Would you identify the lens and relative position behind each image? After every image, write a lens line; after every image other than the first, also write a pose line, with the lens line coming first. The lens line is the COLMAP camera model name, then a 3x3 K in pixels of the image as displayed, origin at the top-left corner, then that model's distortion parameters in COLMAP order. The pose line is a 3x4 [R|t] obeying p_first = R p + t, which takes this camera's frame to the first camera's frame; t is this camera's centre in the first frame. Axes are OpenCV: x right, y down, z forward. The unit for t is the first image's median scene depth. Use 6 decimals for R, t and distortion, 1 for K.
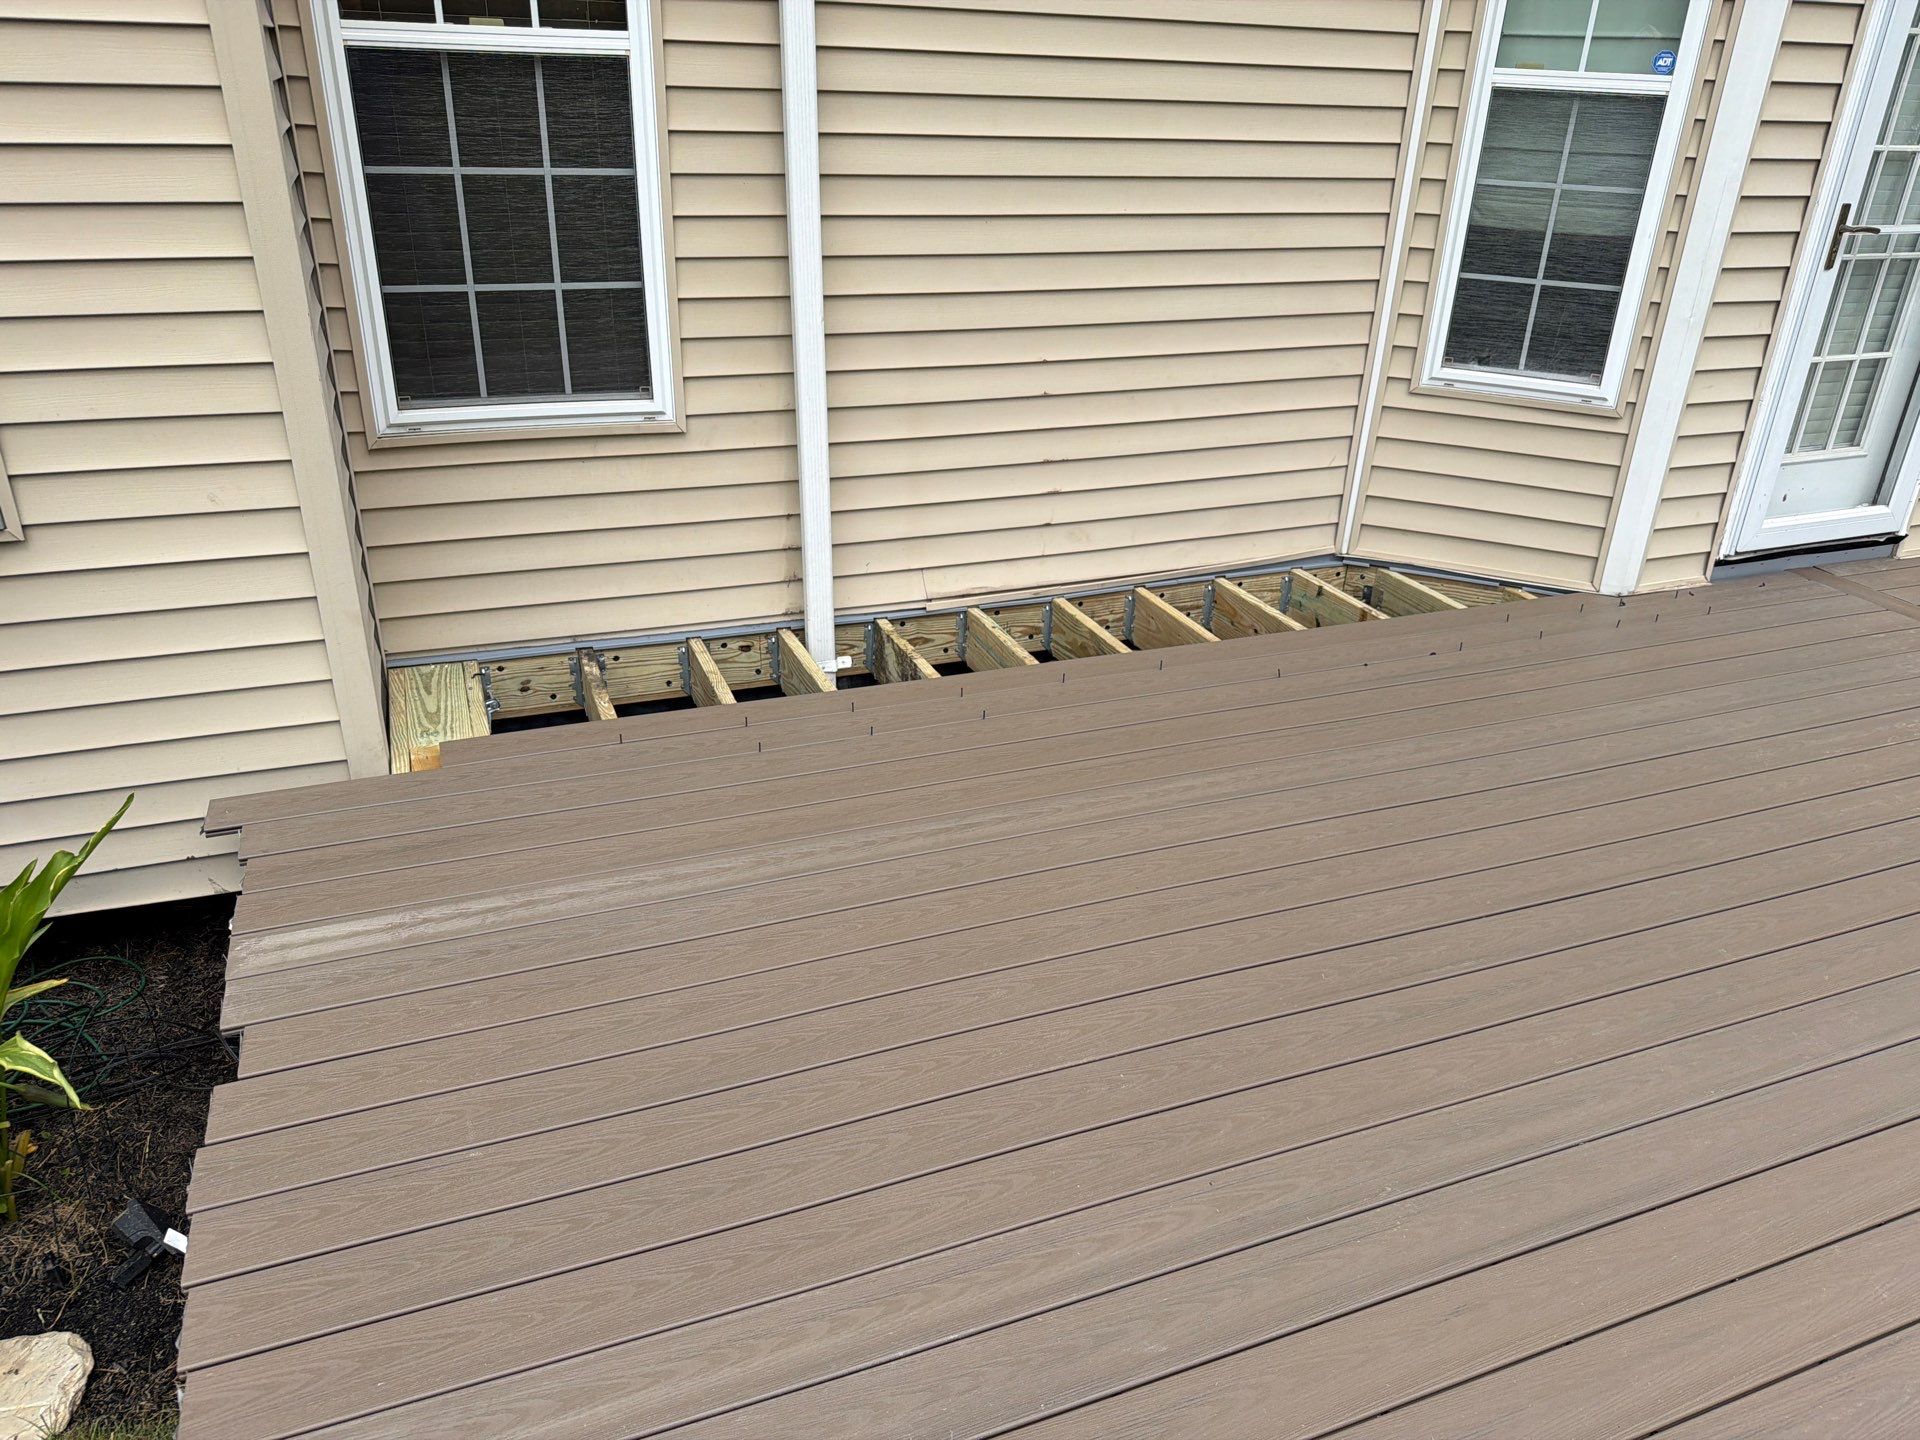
lens RADIAL K [[1349.4, 0, 948.1], [0, 1349.4, 717.9], [0, 0, 1]] dist [0.046514, -0.062825]
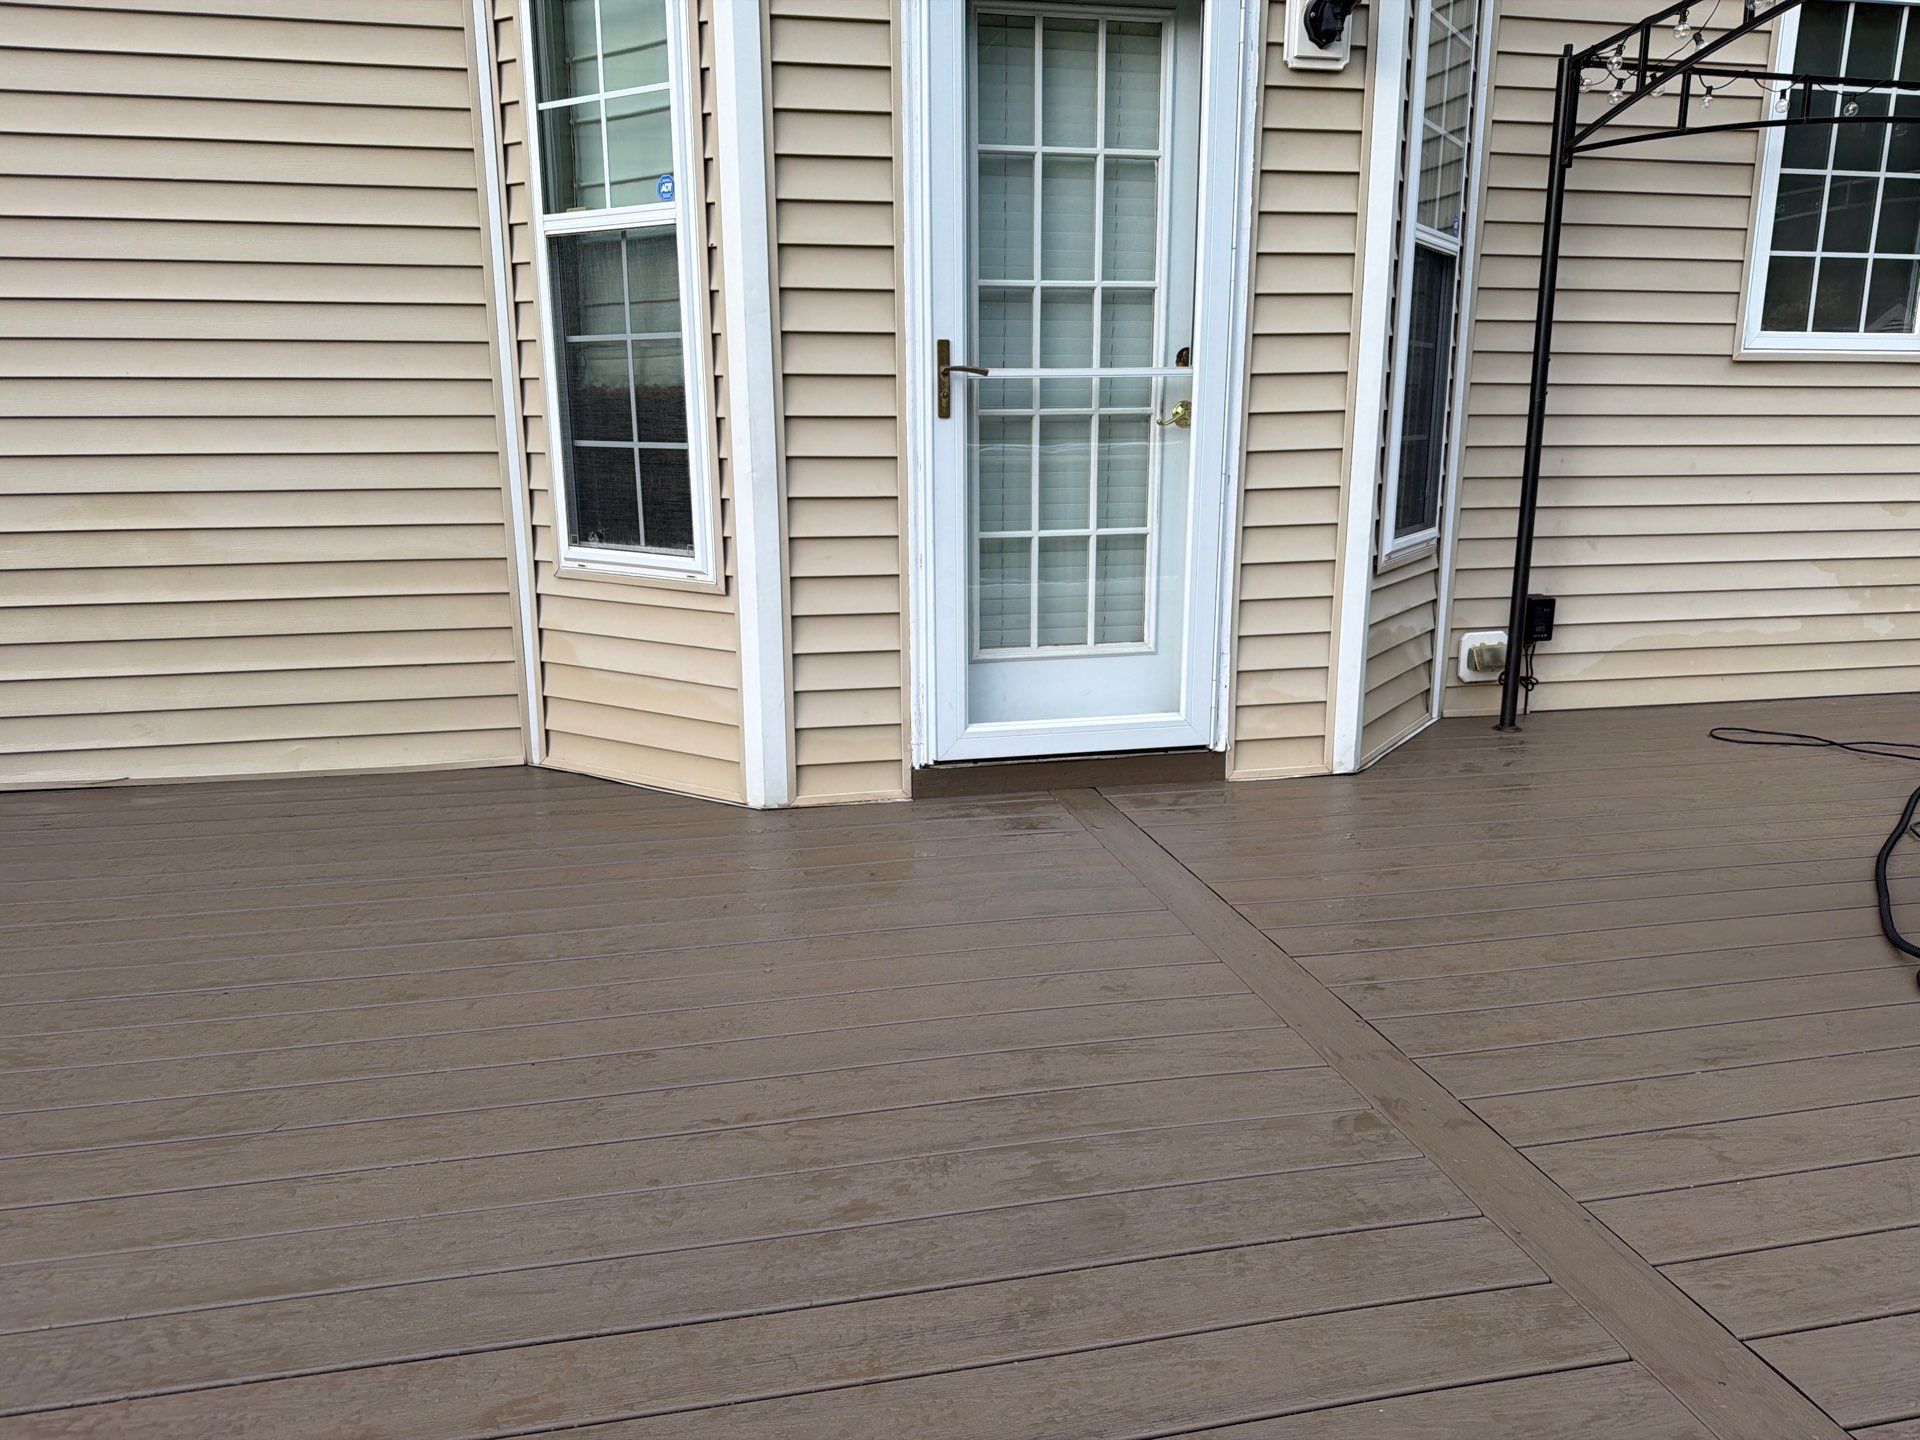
lens RADIAL K [[1349.4, 0, 948.1], [0, 1349.4, 717.9], [0, 0, 1]] dist [0.046514, -0.062825]
pose [[0.984664, 0.000808, -0.174462, 0.780449], [-0.041629, 0.972193, -0.230452, 0.039439], [0.169424, 0.234181, 0.957317, 0.247628]]
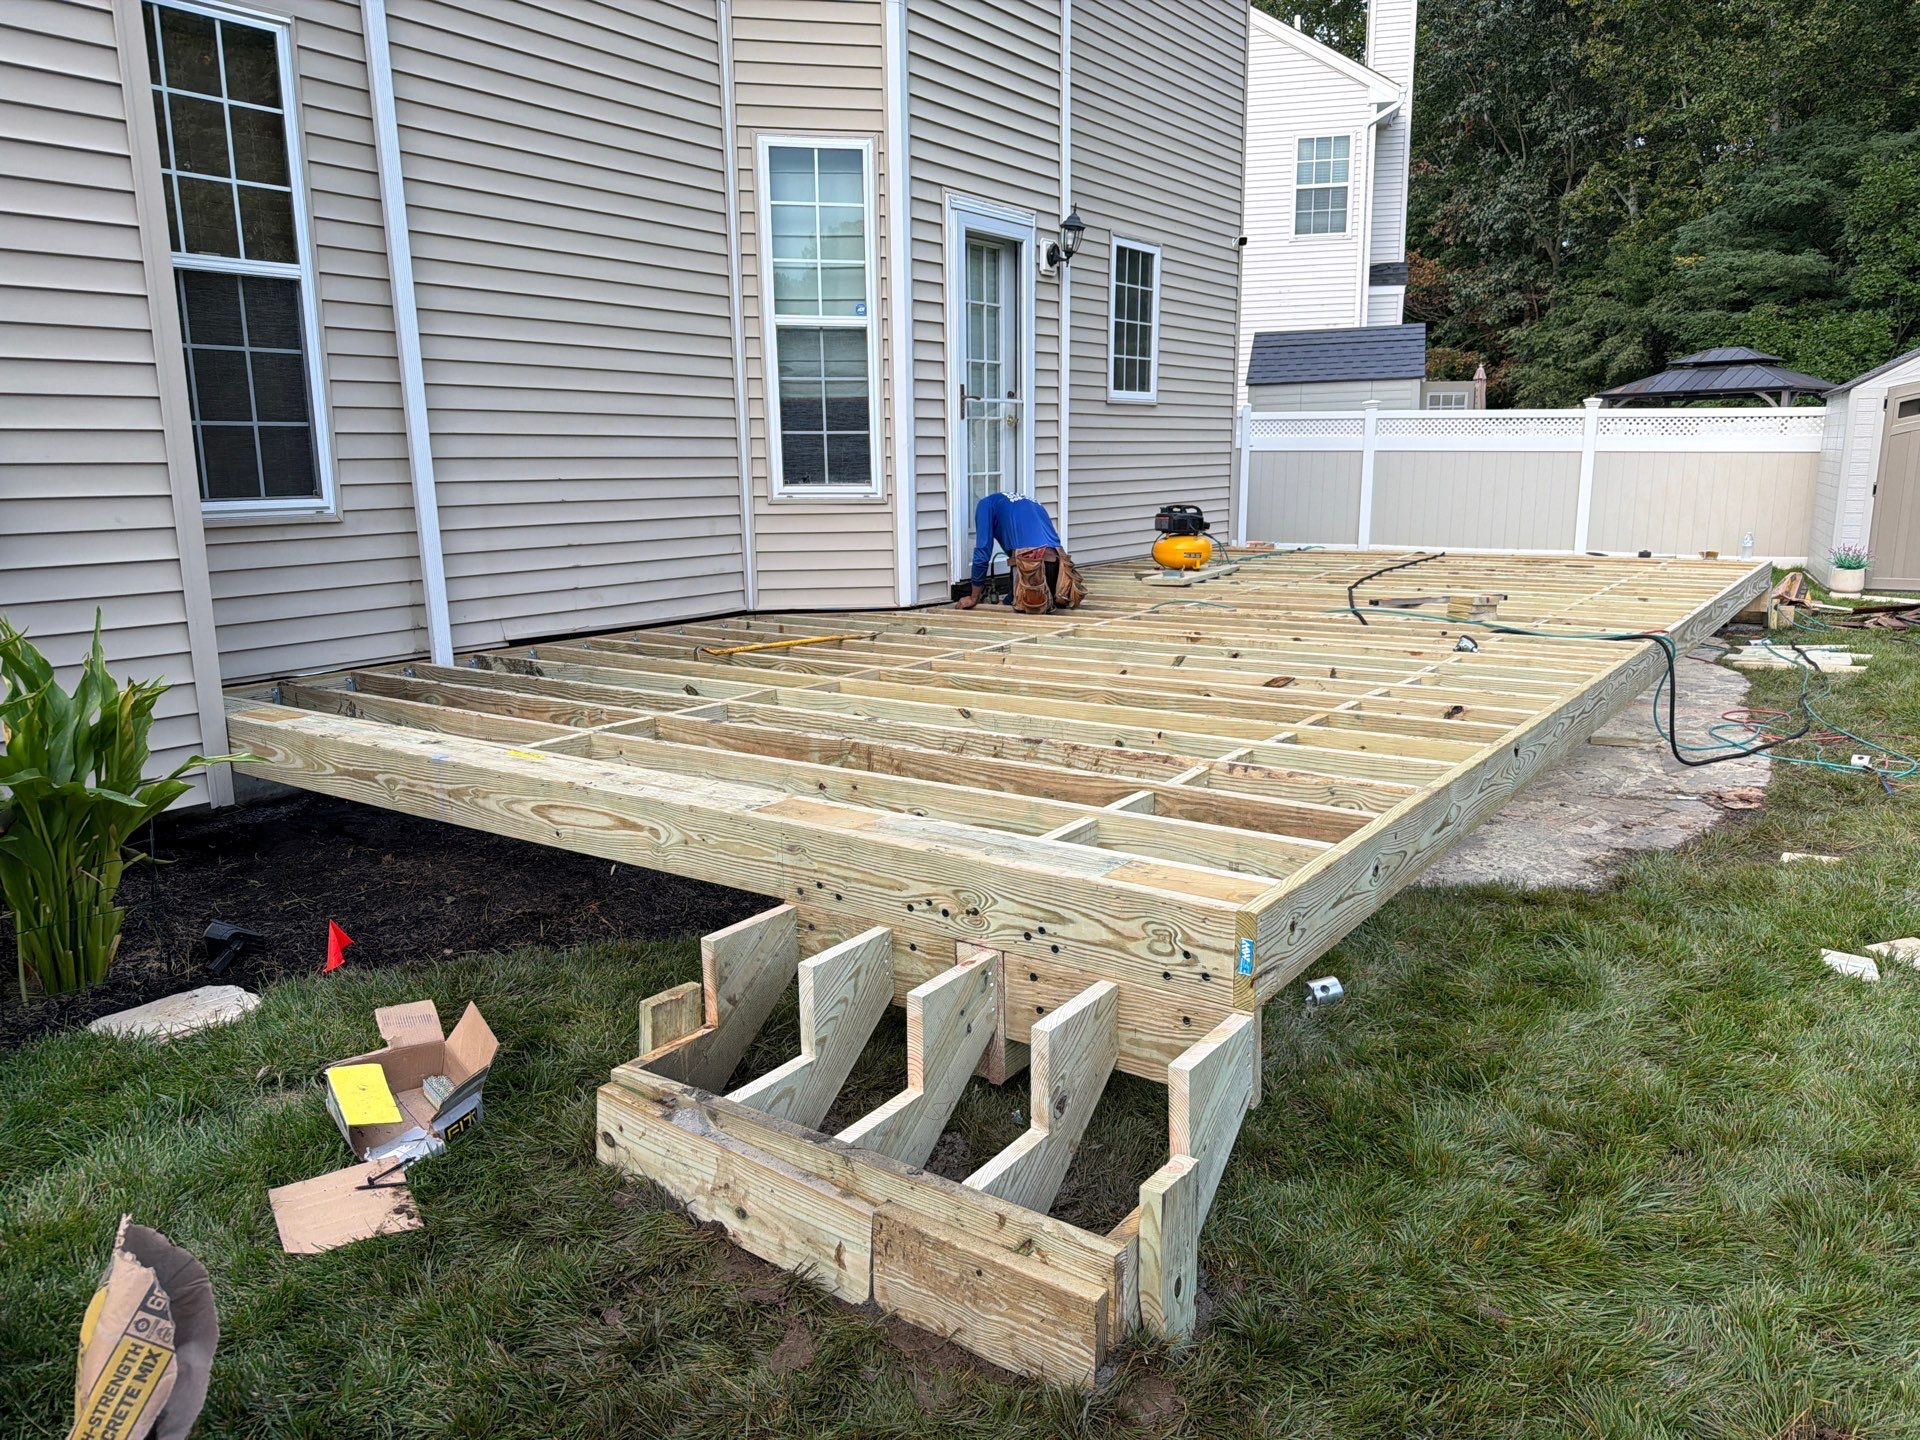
lens RADIAL K [[1347.0, 0, 953.4], [0, 1347.0, 738.0], [0, 0, 1]] dist [0.063799, -0.112184]
pose [[0.838378, -0.153638, 0.522990, -0.387018], [0.272239, 0.949243, -0.157554, 0.363624], [-0.472238, 0.274468, 0.837651, -0.410111]]
